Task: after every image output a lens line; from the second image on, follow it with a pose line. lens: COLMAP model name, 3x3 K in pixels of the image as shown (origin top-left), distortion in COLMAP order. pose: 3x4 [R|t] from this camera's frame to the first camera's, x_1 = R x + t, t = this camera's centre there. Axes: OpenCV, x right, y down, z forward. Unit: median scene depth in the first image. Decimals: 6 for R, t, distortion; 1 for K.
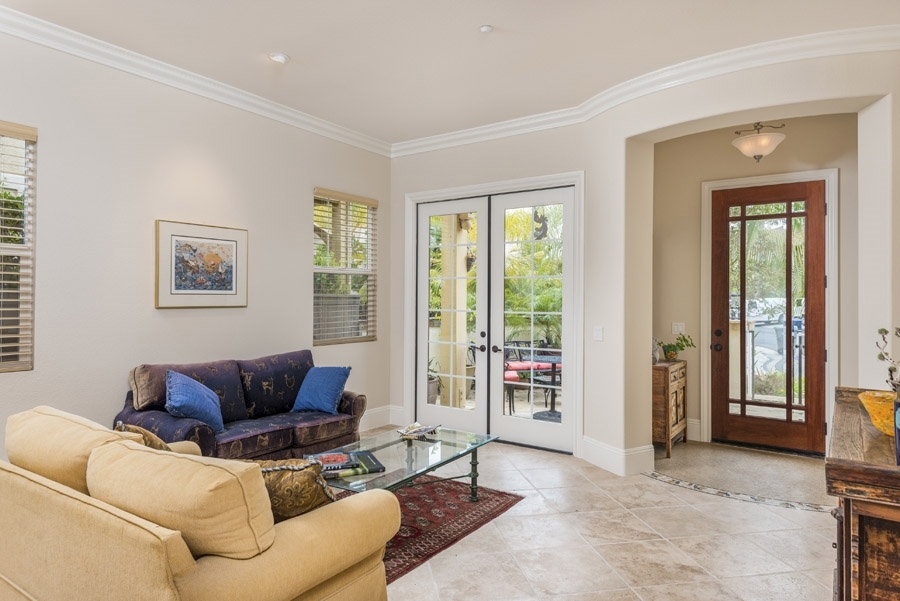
lens RADIAL K [[563.7, 0, 449.0], [0, 563.7, 297.1], [0, 0, 1]] dist [-0.000670, -0.000126]
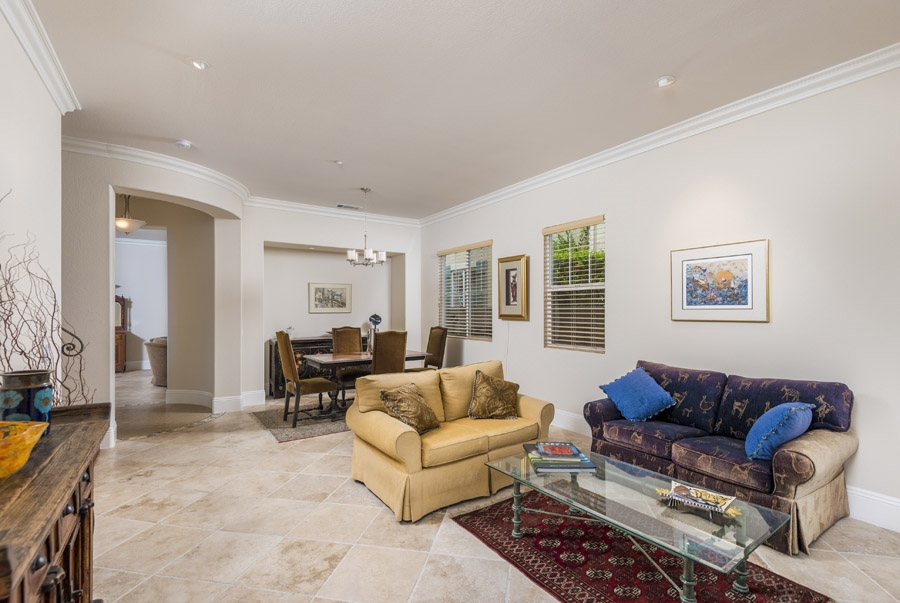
lens RADIAL K [[412.0, 0, 447.9], [0, 412.0, 308.9], [0, 0, 1]] dist [0.001414, 0.000067]
pose [[-0.368150, -0.008346, -0.929729, 0.503403], [-0.000144, 0.999960, -0.008919, 0.001754], [0.929766, -0.003149, -0.368137, 0.824612]]
